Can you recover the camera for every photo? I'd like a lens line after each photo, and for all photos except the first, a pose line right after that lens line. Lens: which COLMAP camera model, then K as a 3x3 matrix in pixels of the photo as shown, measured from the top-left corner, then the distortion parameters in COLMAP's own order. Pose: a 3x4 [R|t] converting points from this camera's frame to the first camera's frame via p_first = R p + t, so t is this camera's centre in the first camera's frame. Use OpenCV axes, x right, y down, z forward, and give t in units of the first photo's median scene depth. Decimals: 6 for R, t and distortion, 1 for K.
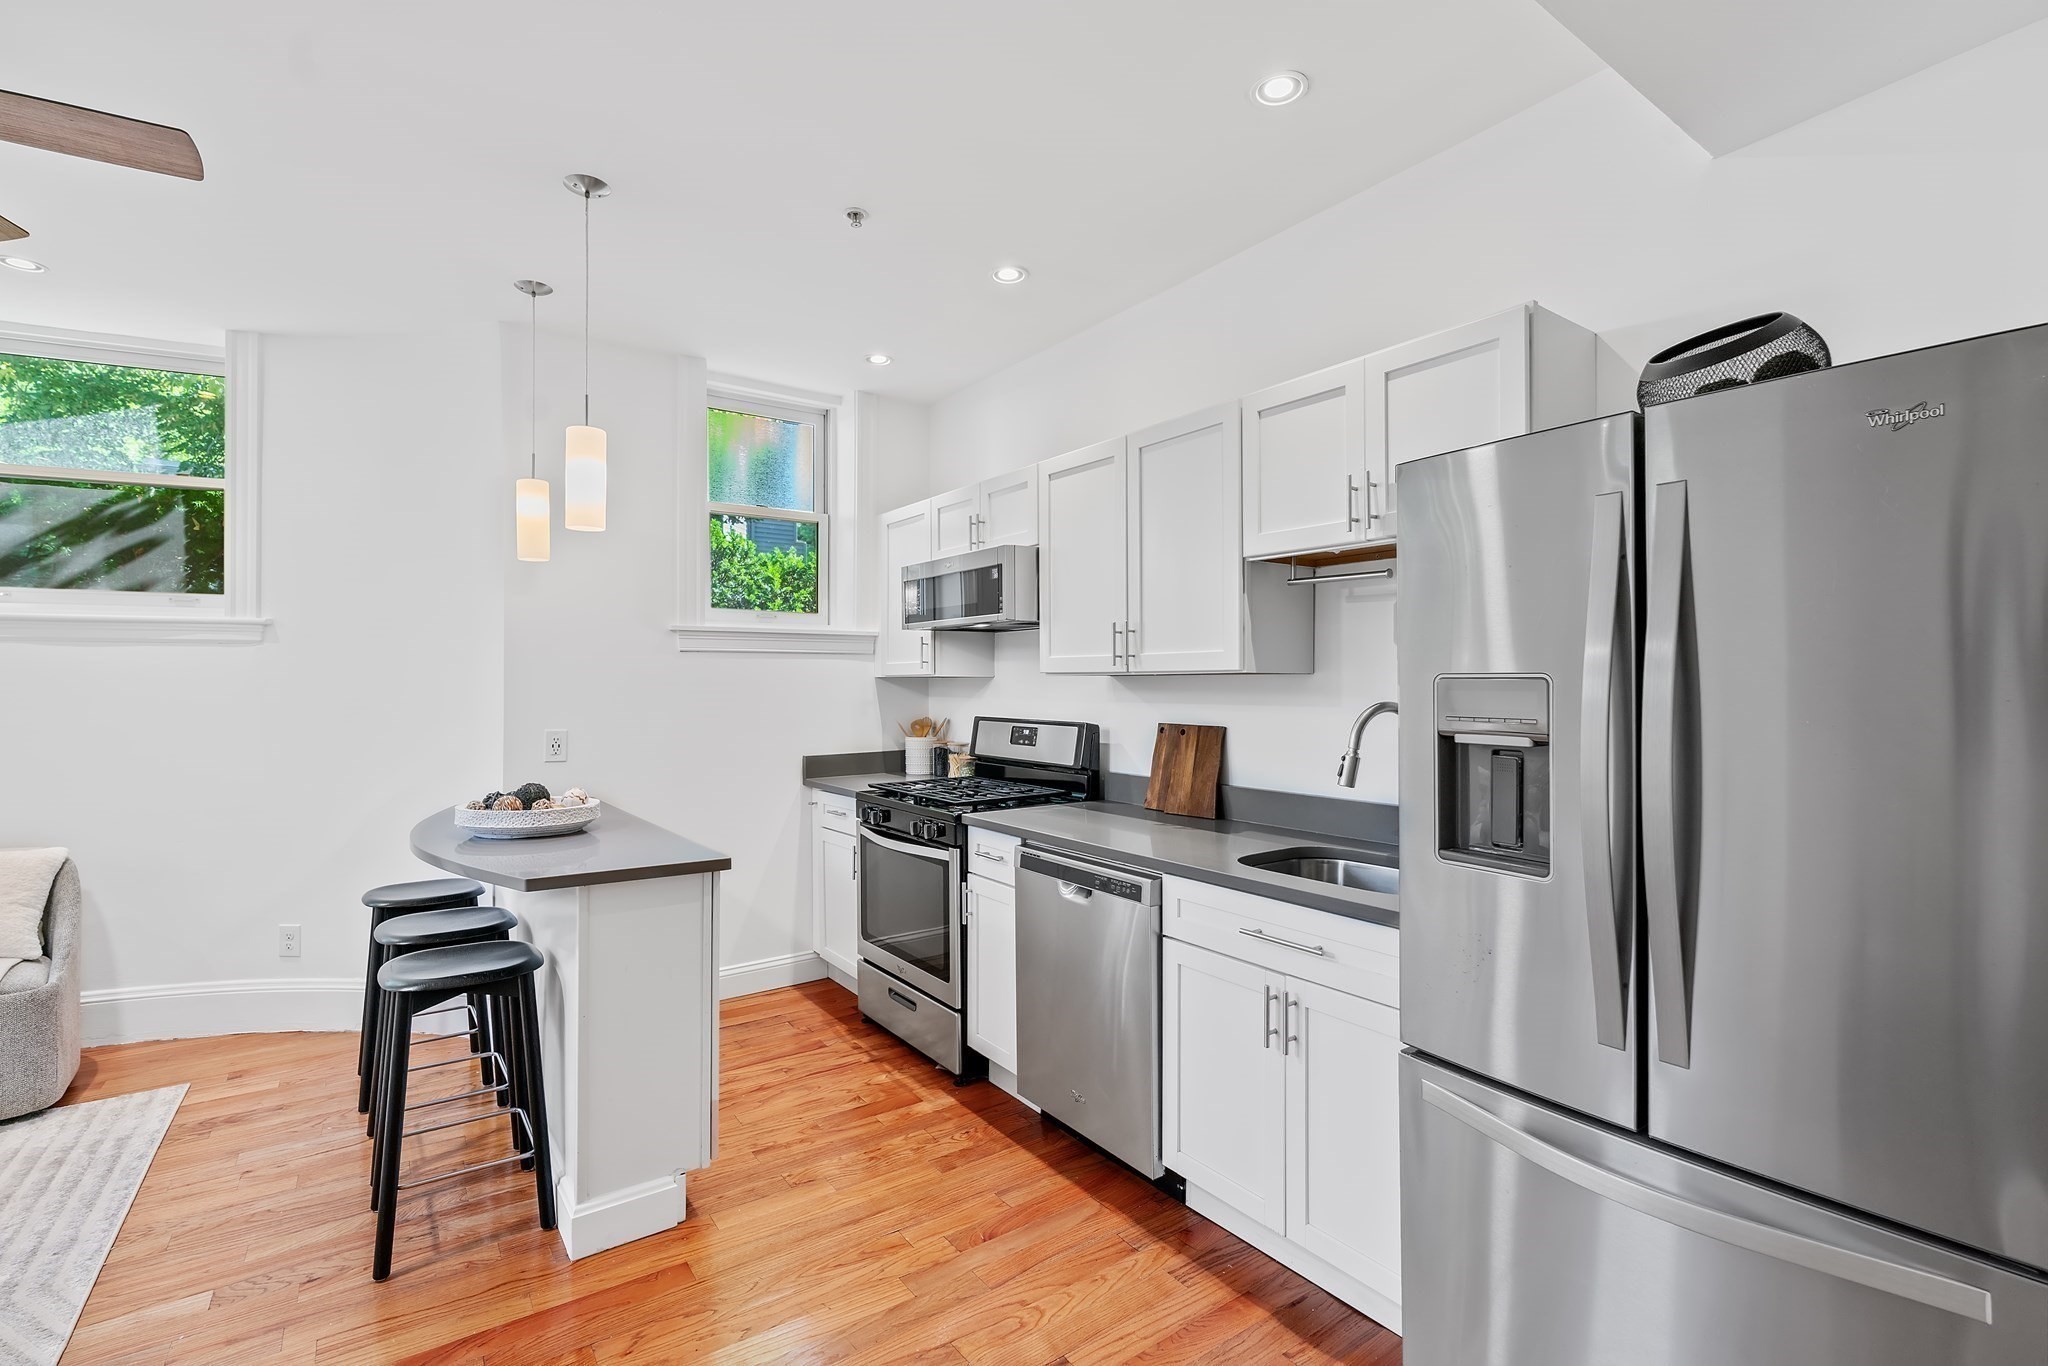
lens RADIAL K [[917.5, 0, 1005.1], [0, 917.5, 681.4], [0, 0, 1]] dist [-0.008057, 0.006476]
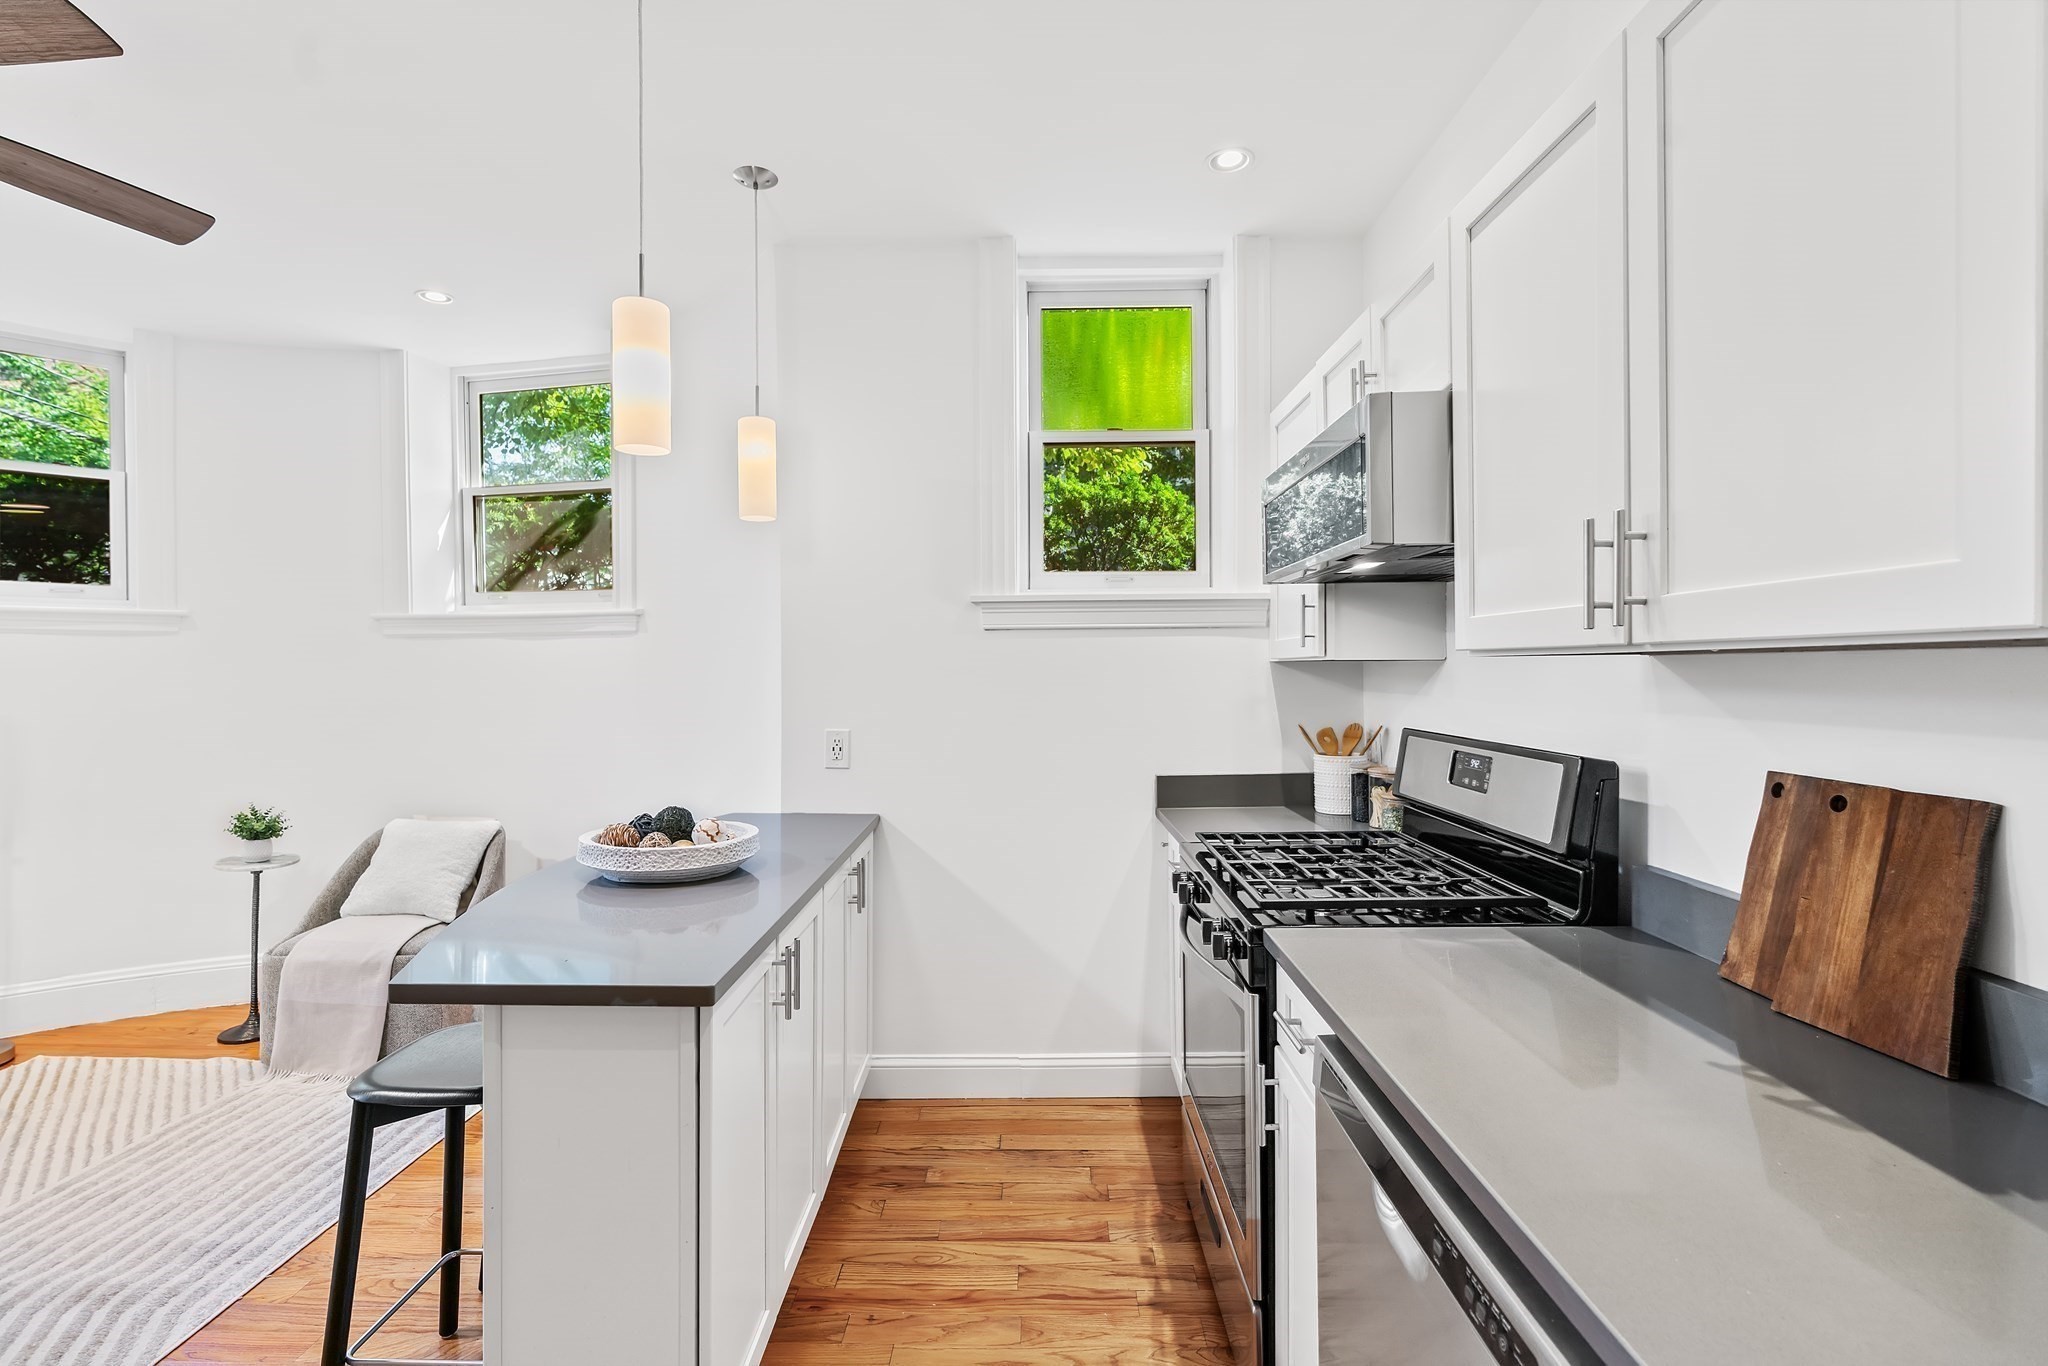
lens RADIAL K [[917.5, 0, 1014.0], [0, 917.5, 674.2], [0, 0, 1]] dist [-0.008057, 0.006476]
pose [[0.802381, -0.000220, -0.596812, 0.149649], [0.006189, 0.999949, 0.007952, -0.002421], [0.596780, -0.010075, 0.802342, 0.508254]]
